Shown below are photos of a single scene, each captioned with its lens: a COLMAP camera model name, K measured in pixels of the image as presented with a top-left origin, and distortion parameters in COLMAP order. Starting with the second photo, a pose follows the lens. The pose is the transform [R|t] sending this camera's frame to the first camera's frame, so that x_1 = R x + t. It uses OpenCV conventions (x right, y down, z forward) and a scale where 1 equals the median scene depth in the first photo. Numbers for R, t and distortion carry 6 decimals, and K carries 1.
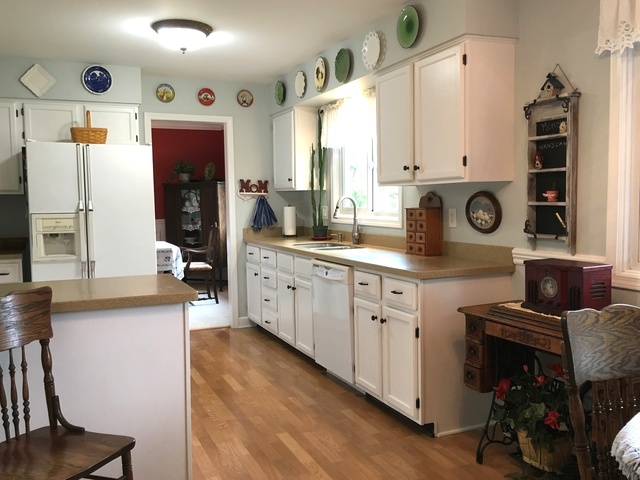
lens RADIAL K [[581.9, 0, 320.8], [0, 581.9, 238.8], [0, 0, 1]] dist [0.021499, 0.013190]
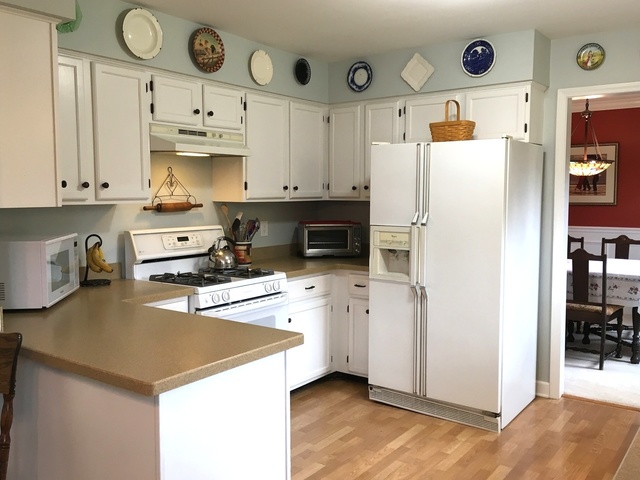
lens RADIAL K [[581.9, 0, 320.3], [0, 581.9, 242.8], [0, 0, 1]] dist [0.021499, 0.013190]
pose [[0.507723, 0.086170, -0.857200, 0.215681], [-0.067099, 0.995918, 0.060372, -0.059397], [0.858904, 0.026864, 0.511432, 0.438450]]
